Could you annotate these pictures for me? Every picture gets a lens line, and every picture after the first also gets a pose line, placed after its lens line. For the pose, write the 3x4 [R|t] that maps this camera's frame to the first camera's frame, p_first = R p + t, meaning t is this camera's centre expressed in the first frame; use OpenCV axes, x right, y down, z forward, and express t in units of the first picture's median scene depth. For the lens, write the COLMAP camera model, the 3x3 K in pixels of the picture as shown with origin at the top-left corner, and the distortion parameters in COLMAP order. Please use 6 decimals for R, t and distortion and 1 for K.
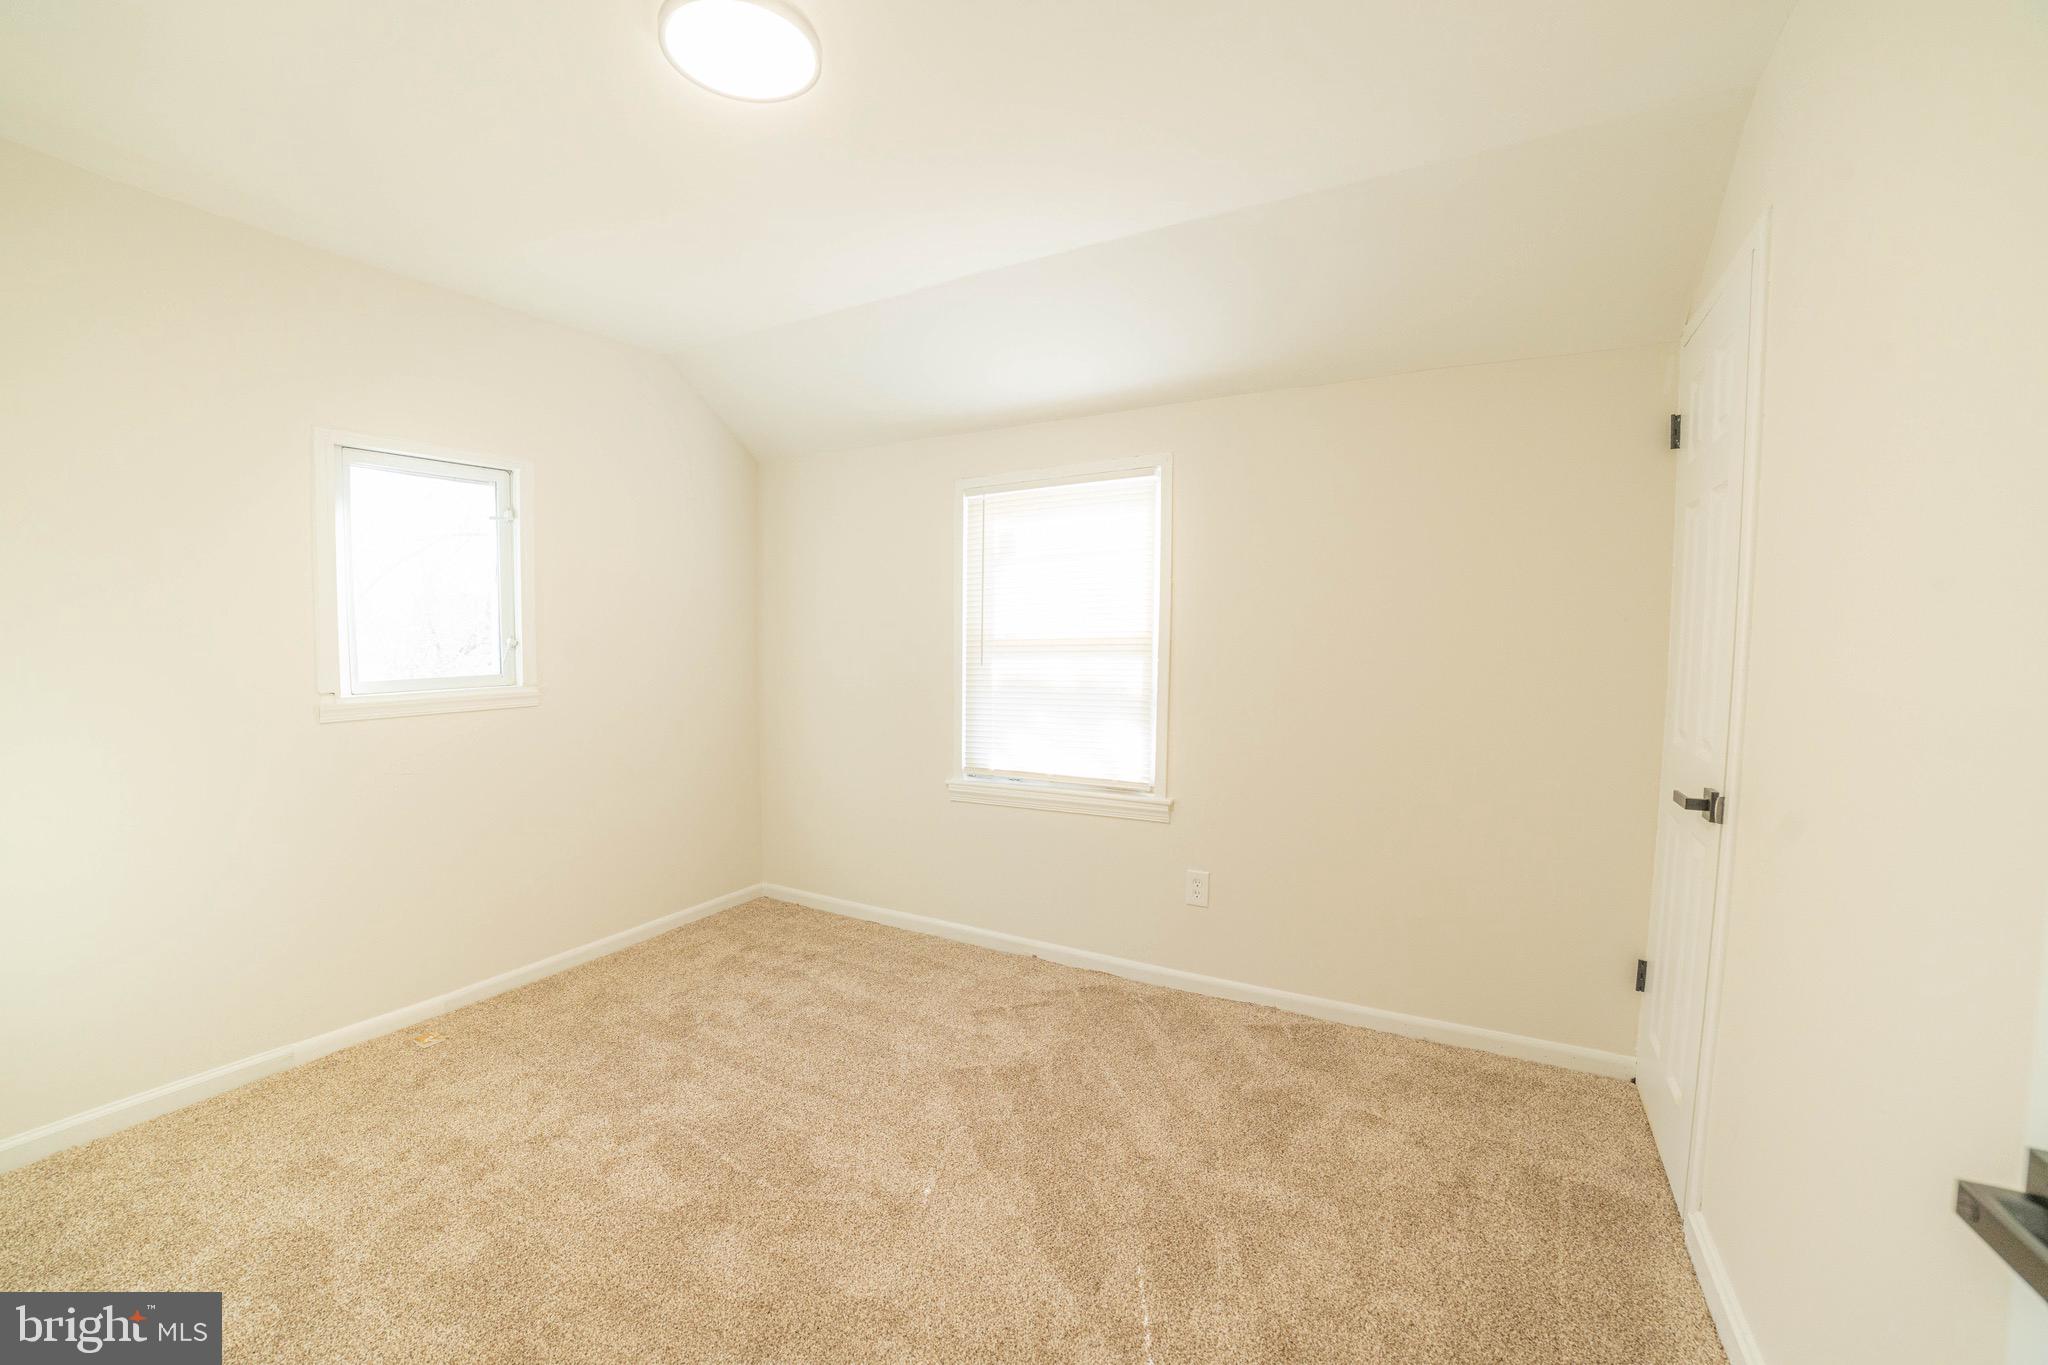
lens RADIAL K [[864.8, 0, 1026.3], [0, 864.8, 687.9], [0, 0, 1]] dist [-0.094632, 0.039603]
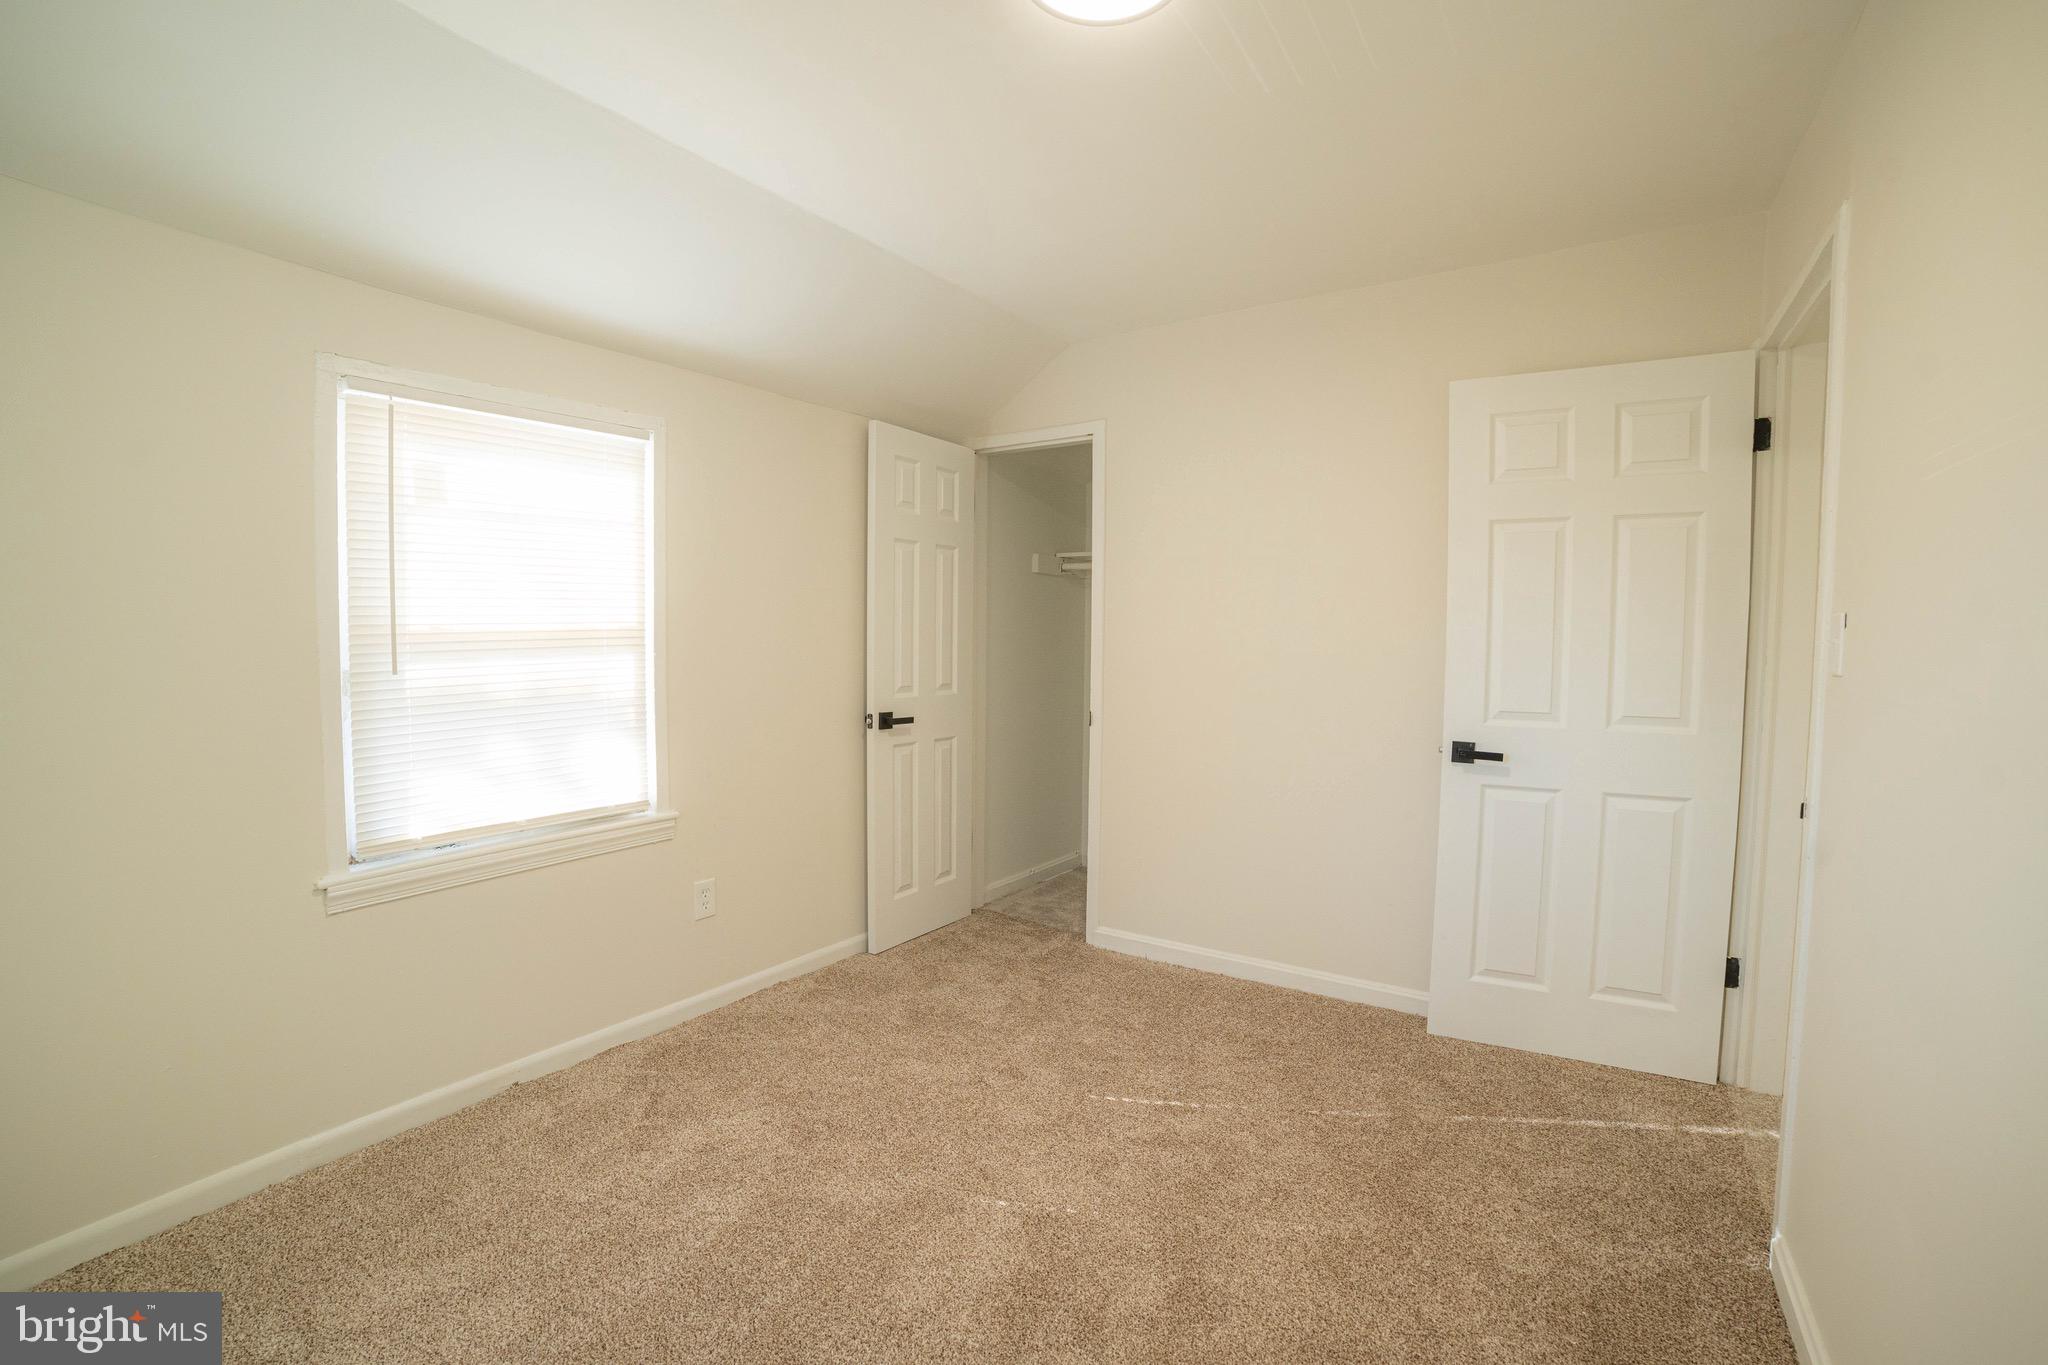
lens RADIAL K [[864.8, 0, 1026.3], [0, 864.8, 687.9], [0, 0, 1]] dist [-0.094632, 0.039603]
pose [[0.080888, -0.061185, 0.994843, -0.855839], [0.060861, 0.996555, 0.056341, -0.031608], [-0.994863, 0.055990, 0.084333, 0.715955]]
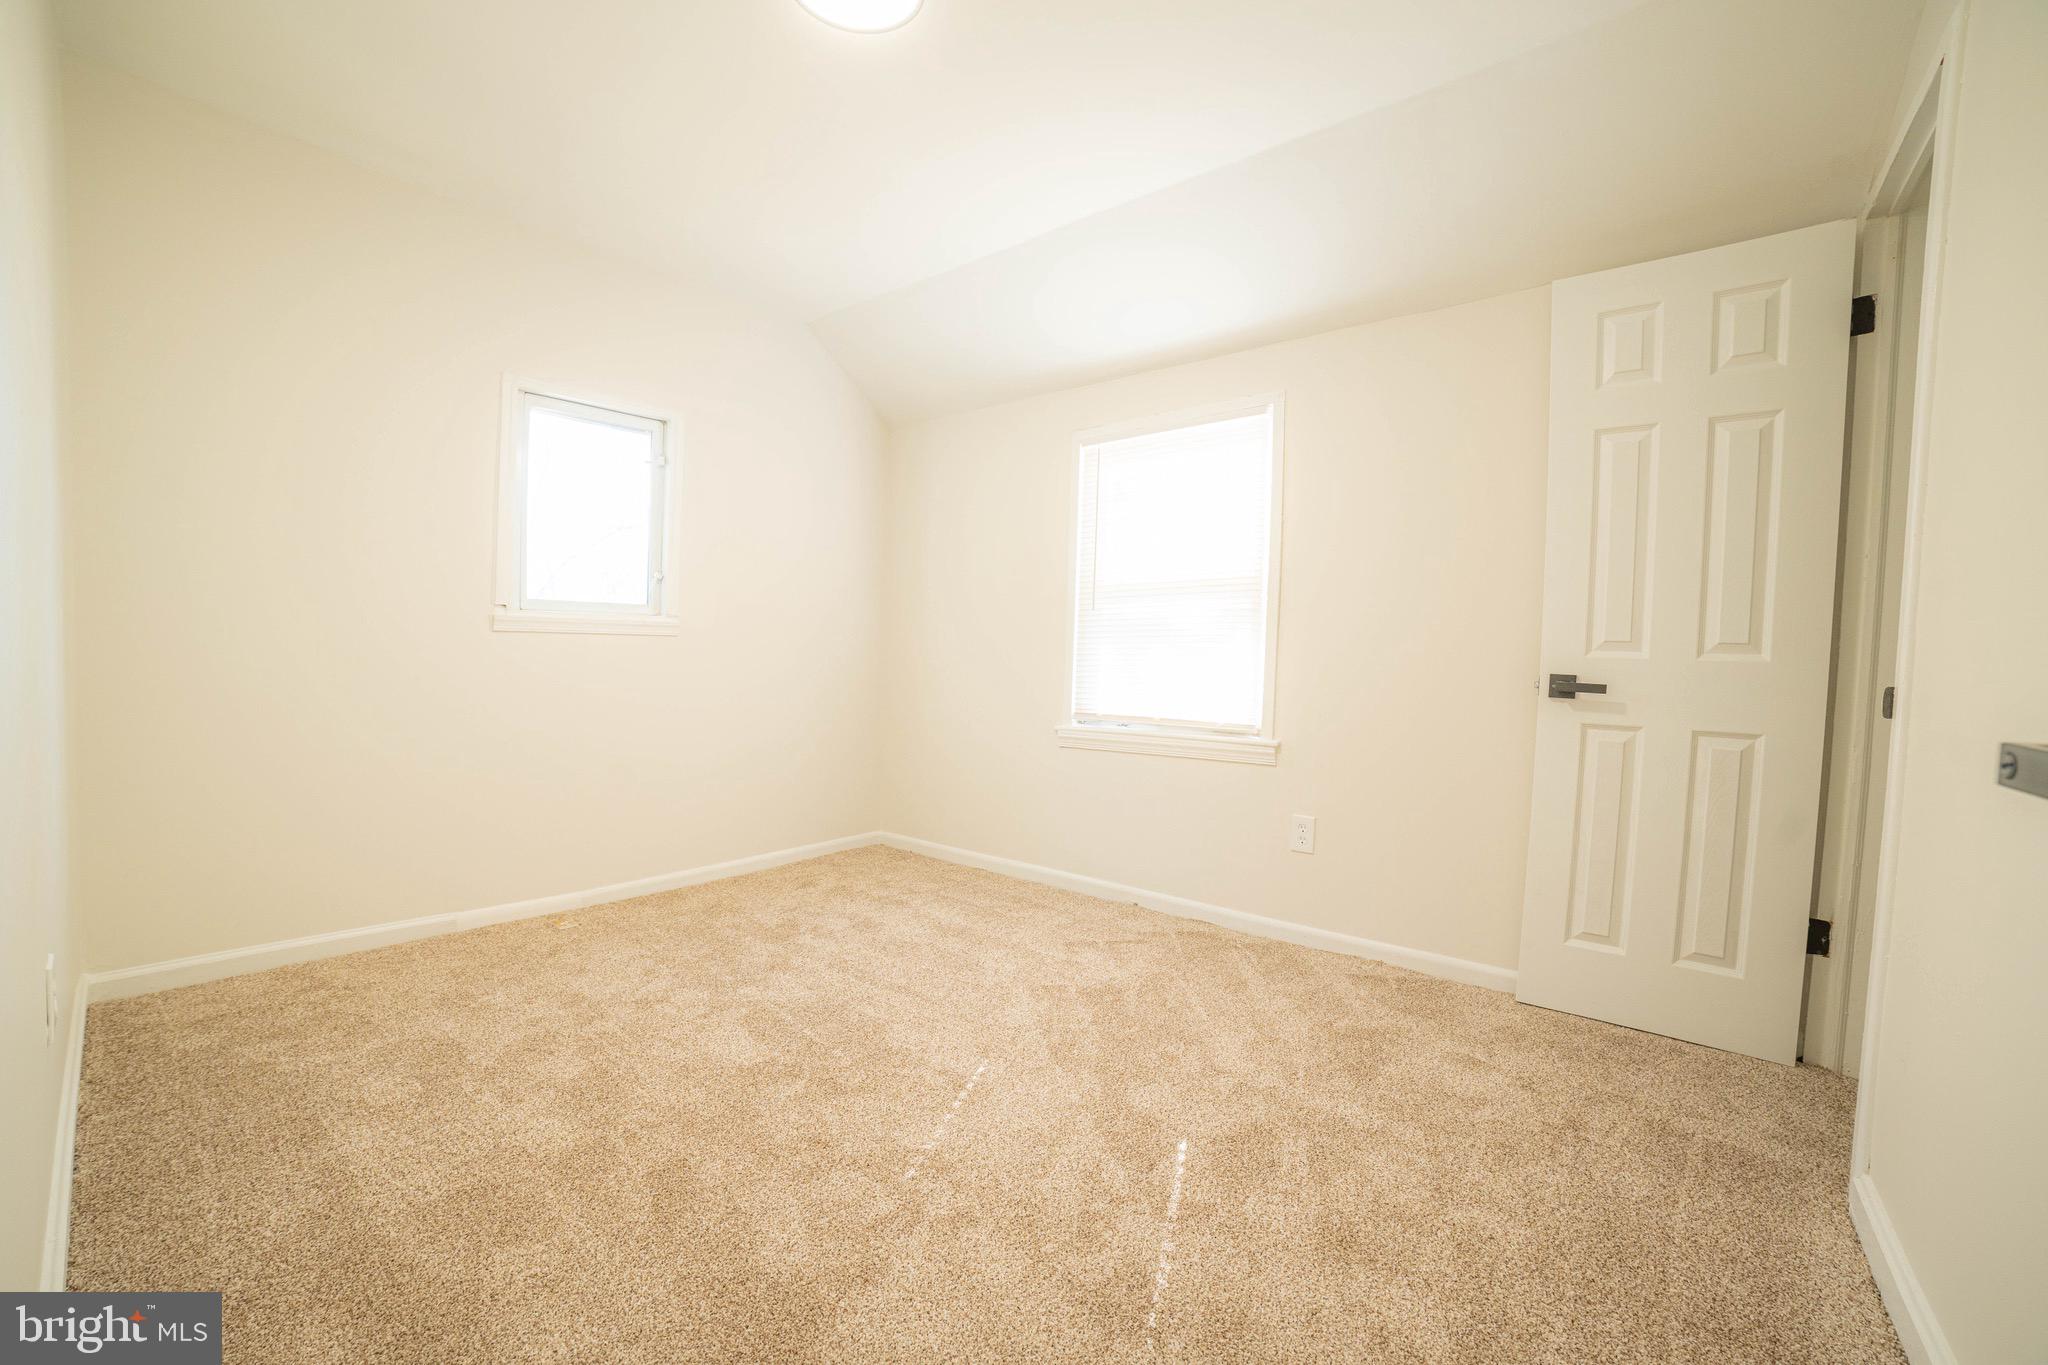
lens RADIAL K [[864.8, 0, 1026.3], [0, 864.8, 687.9], [0, 0, 1]] dist [-0.094632, 0.039603]
pose [[0.985174, 0.029329, -0.169030, 0.064385], [-0.035236, 0.998865, -0.032052, 0.141054], [0.167898, 0.037533, 0.985090, -0.006630]]
